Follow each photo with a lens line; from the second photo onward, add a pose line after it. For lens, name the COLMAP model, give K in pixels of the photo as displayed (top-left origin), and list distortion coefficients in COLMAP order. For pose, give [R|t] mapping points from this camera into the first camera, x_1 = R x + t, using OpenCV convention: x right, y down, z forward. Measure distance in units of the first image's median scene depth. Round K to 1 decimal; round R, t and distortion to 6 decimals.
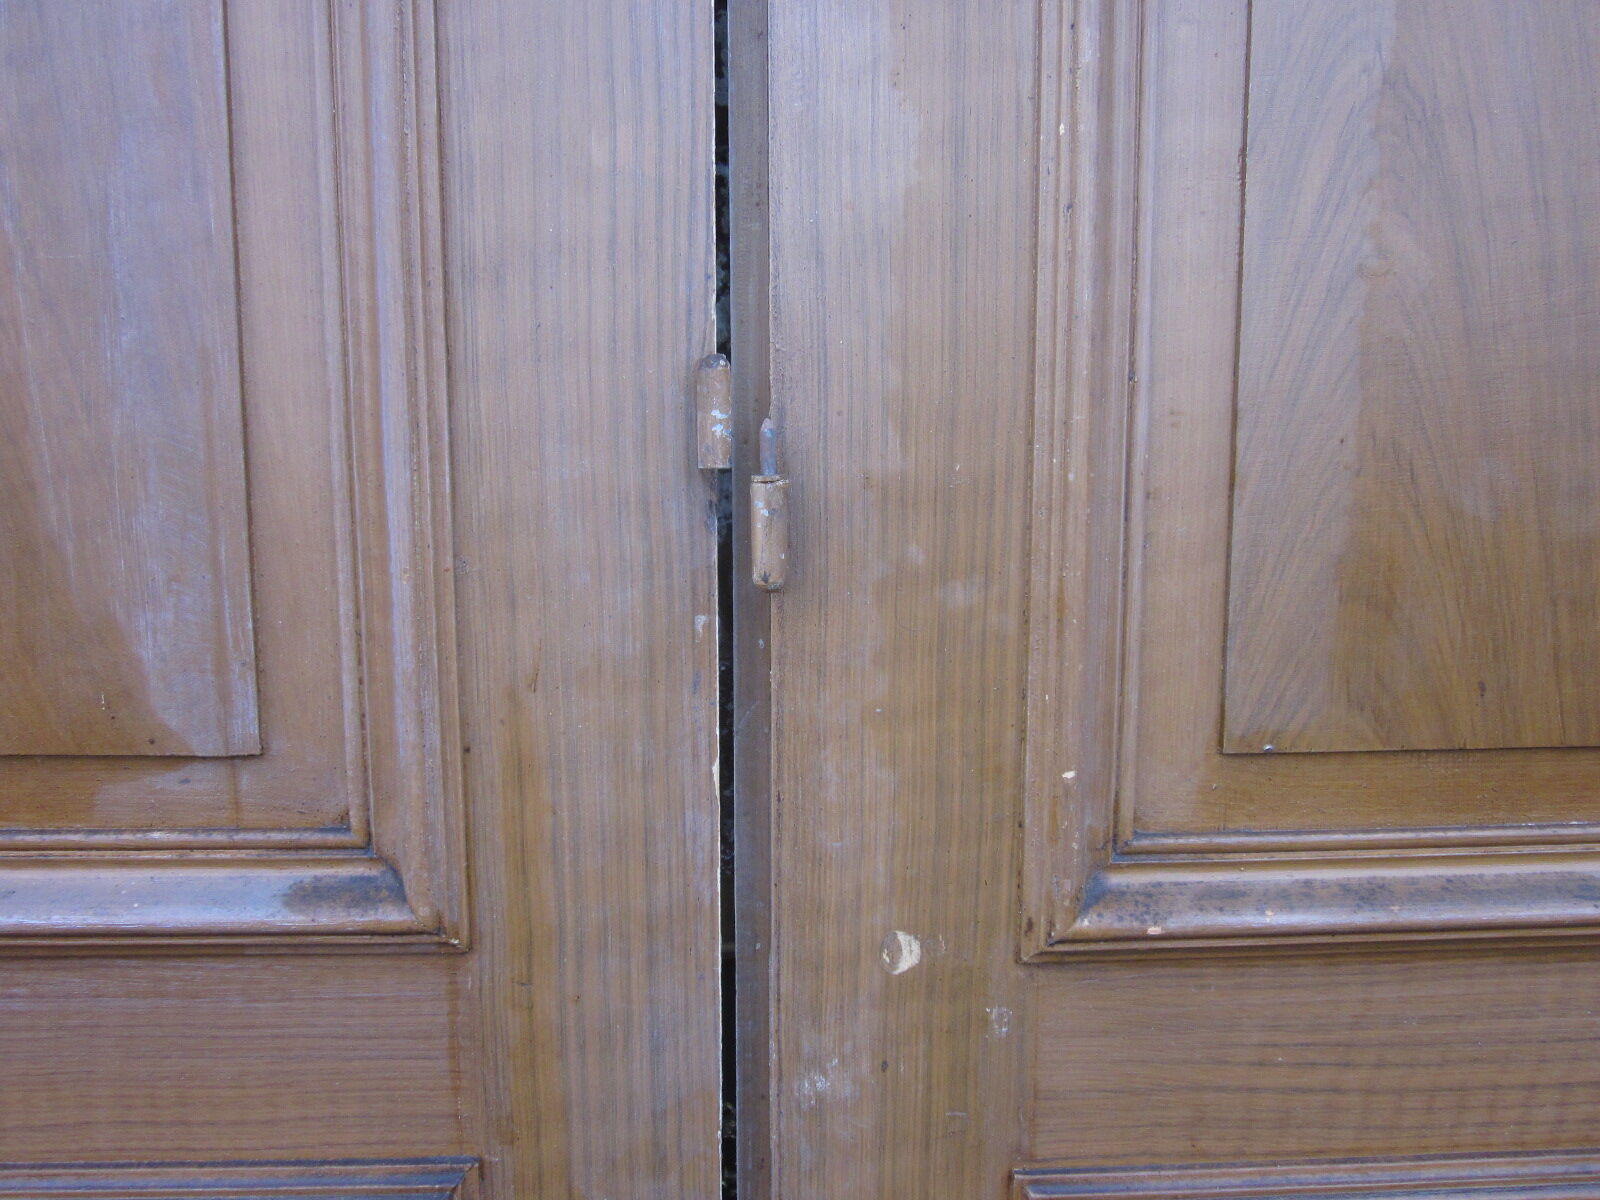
lens RADIAL K [[1330.2, 0, 794.0], [0, 1330.2, 593.8], [0, 0, 1]] dist [-0.041284, 0.010813]
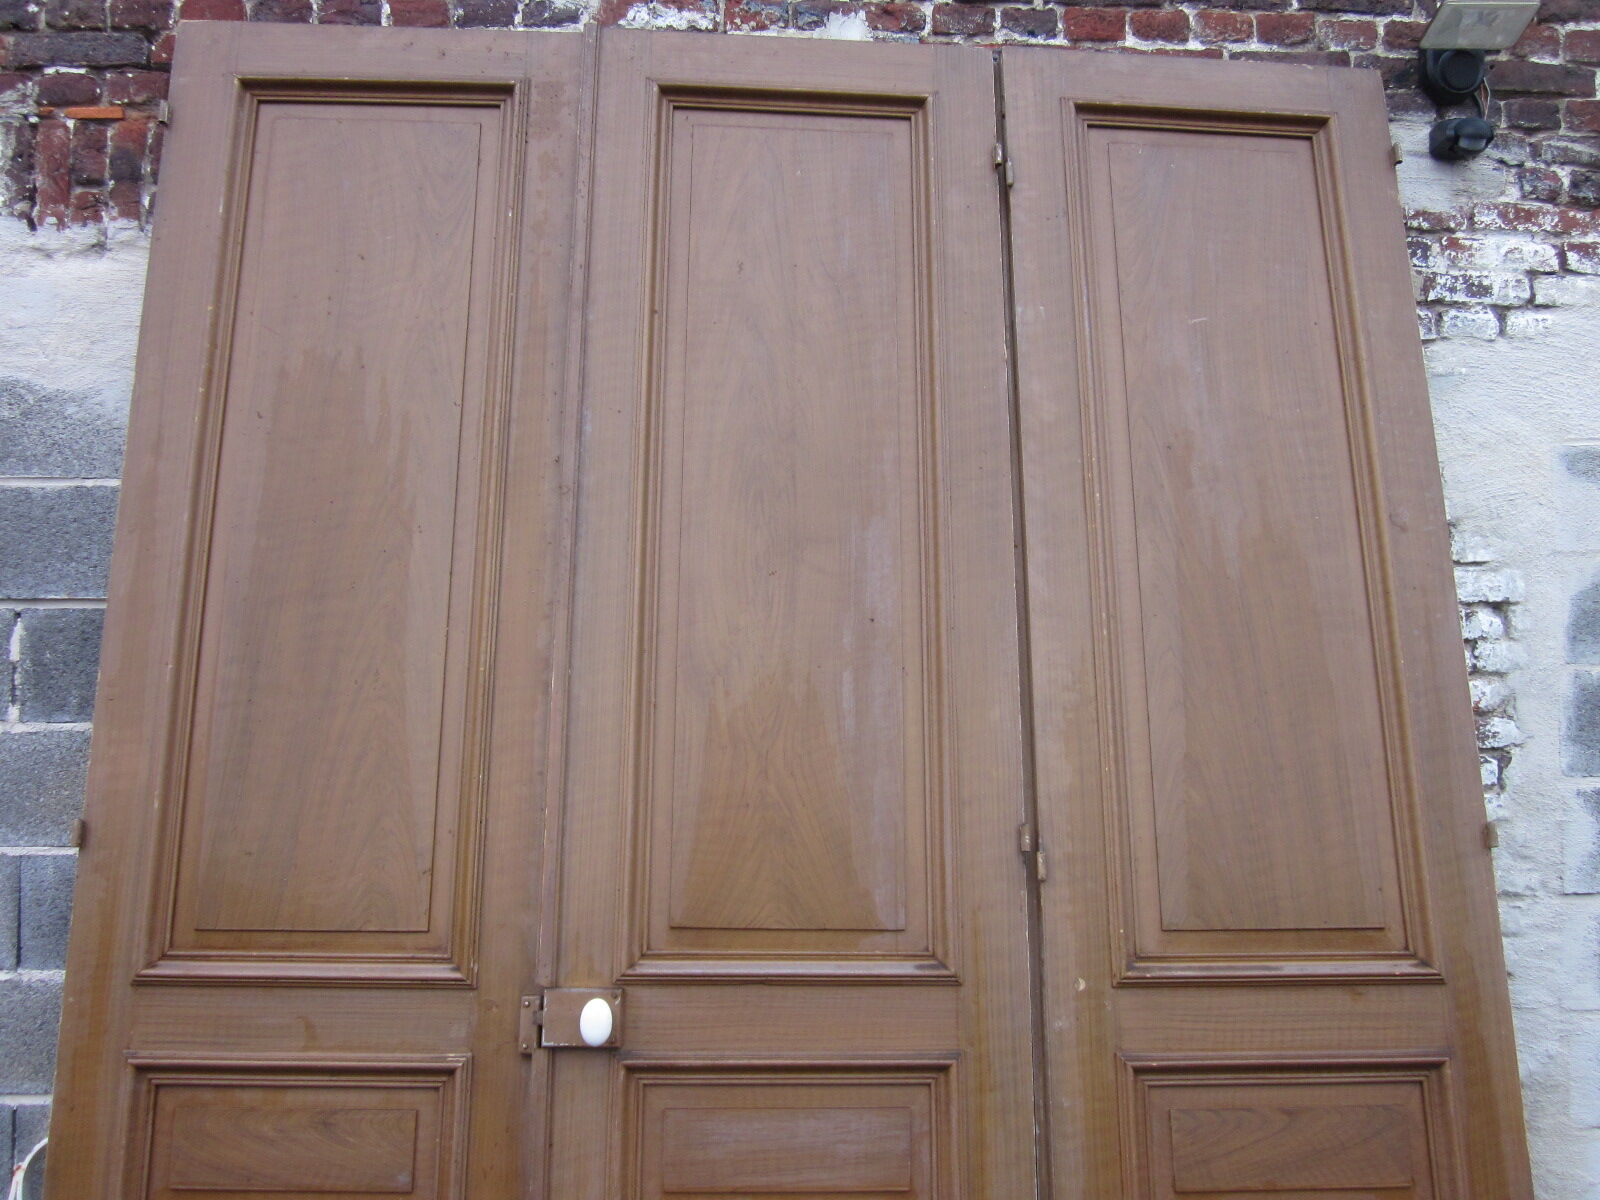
lens RADIAL K [[1330.2, 0, 807.7], [0, 1330.2, 608.3], [0, 0, 1]] dist [-0.041284, 0.010813]
pose [[0.999990, 0.001047, 0.004456, -0.696183], [0.000761, 0.921910, -0.387404, 0.735685], [-0.004513, 0.387403, 0.921899, -2.797477]]
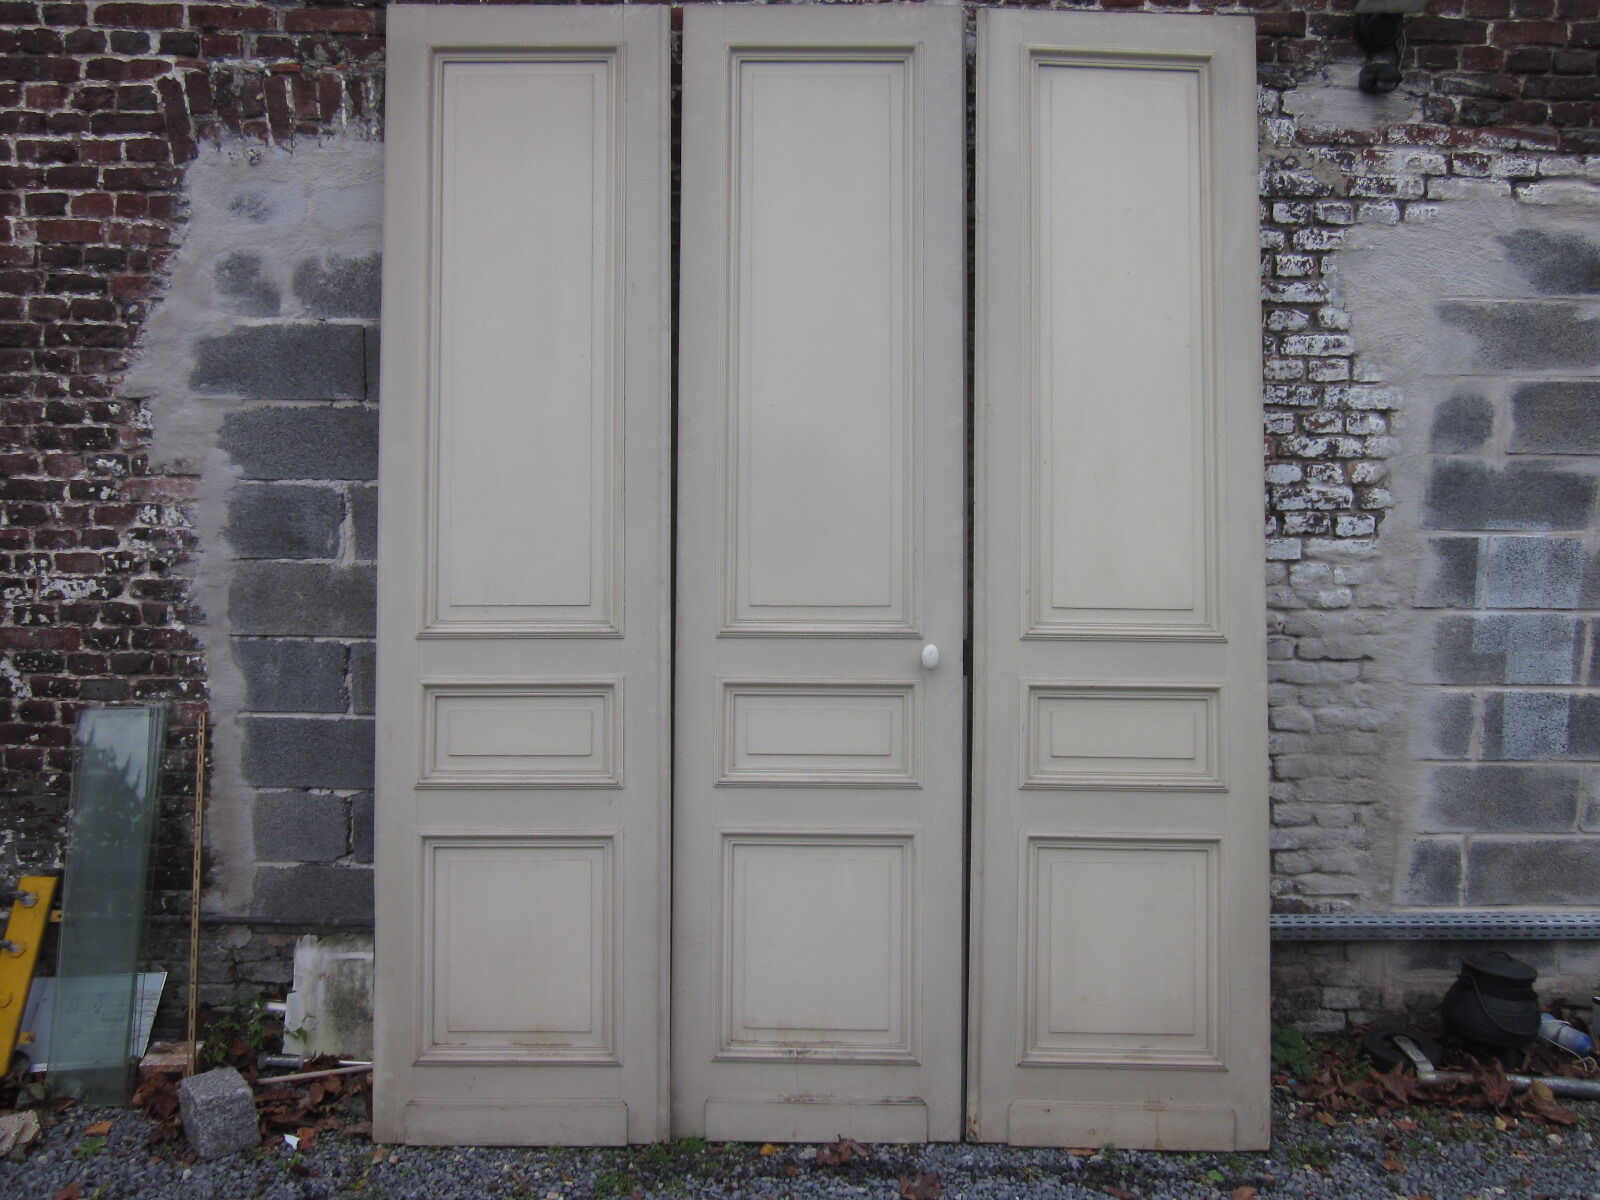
lens RADIAL K [[1400.4, 0, 806.1], [0, 1400.4, 608.9], [0, 0, 1]] dist [-0.042312, 0.012039]
pose [[0.999295, 0.014289, -0.034708, -0.953318], [-0.021882, 0.973084, -0.229409, 1.625314], [0.030496, 0.230007, 0.972711, -5.353343]]
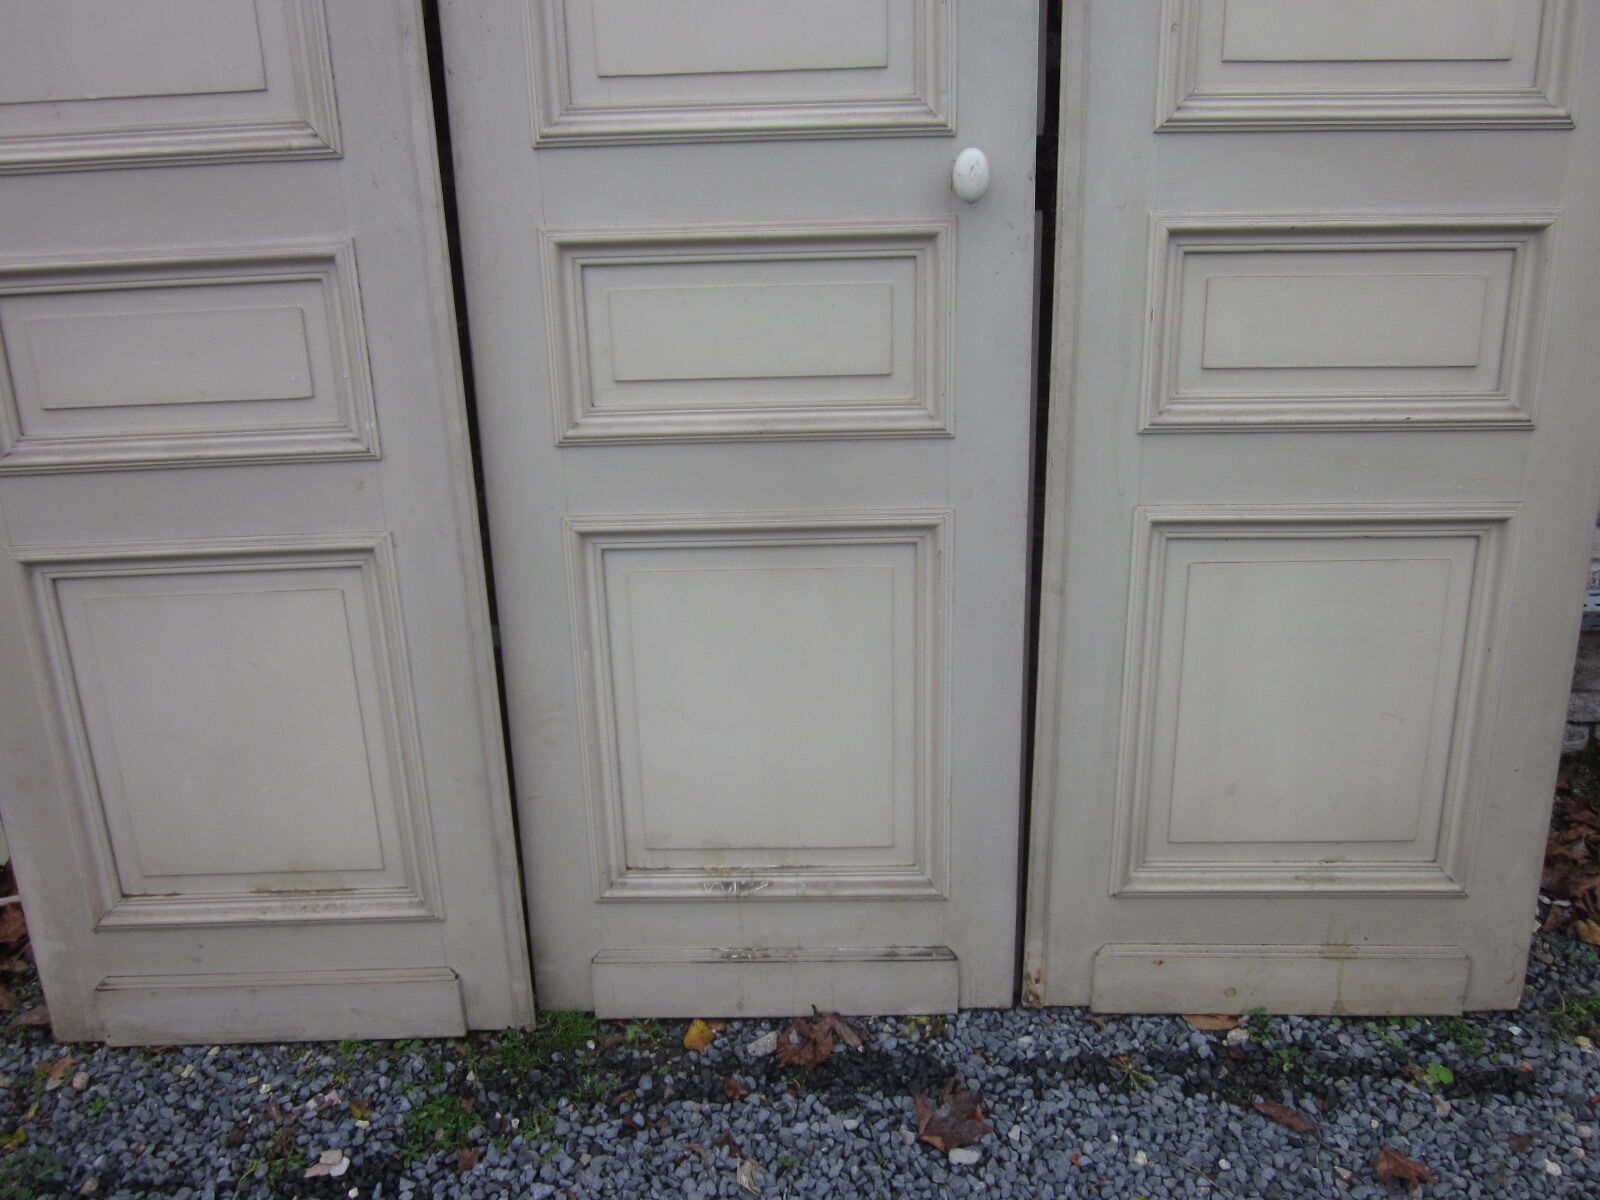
lens RADIAL K [[1330.2, 0, 803.0], [0, 1330.2, 609.2], [0, 0, 1]] dist [-0.041284, 0.010813]
pose [[0.999366, -0.006373, -0.035039, -0.881152], [0.010784, 0.991820, 0.127186, 0.926075], [0.033942, -0.127483, 0.991260, -2.060098]]
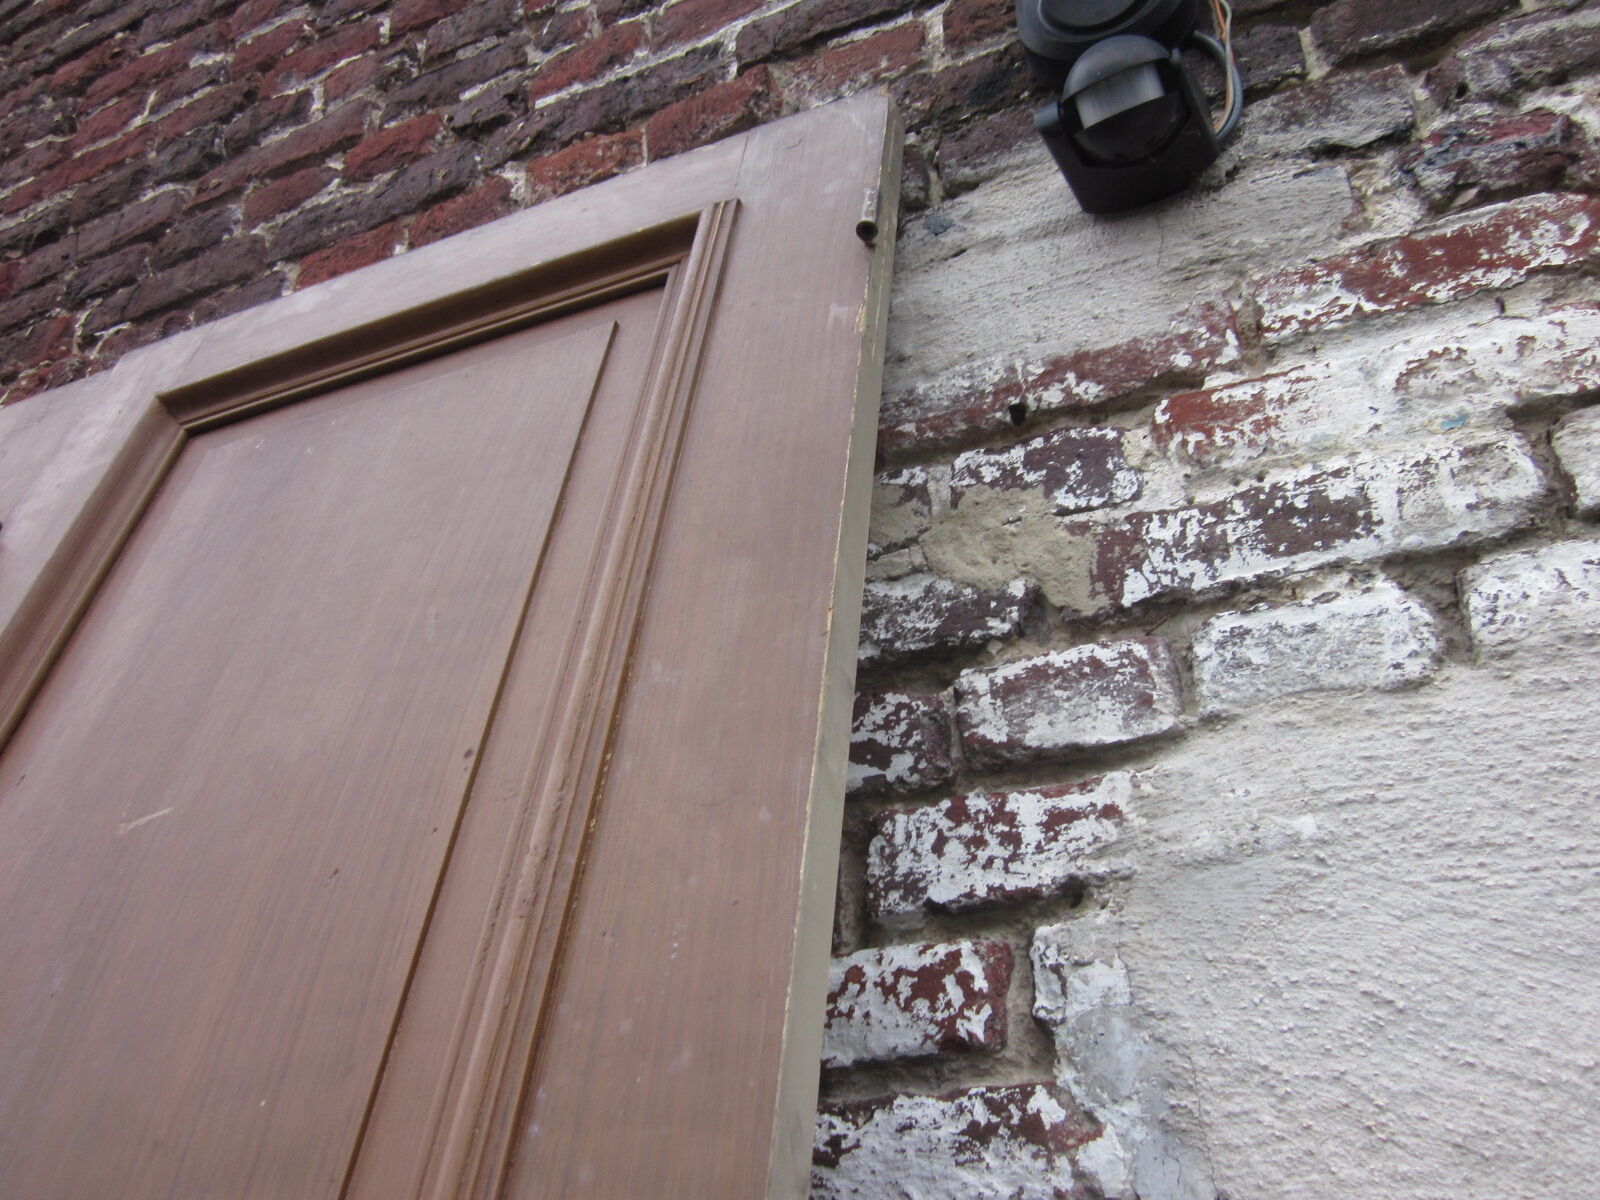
lens RADIAL K [[1330.2, 0, 799.2], [0, 1330.2, 600.2], [0, 0, 1]] dist [-0.041284, 0.010813]
pose [[0.882634, -0.245702, -0.400734, 1.750293], [-0.157205, 0.649132, -0.744254, -1.054814], [0.442994, 0.719901, 0.534321, 0.216940]]
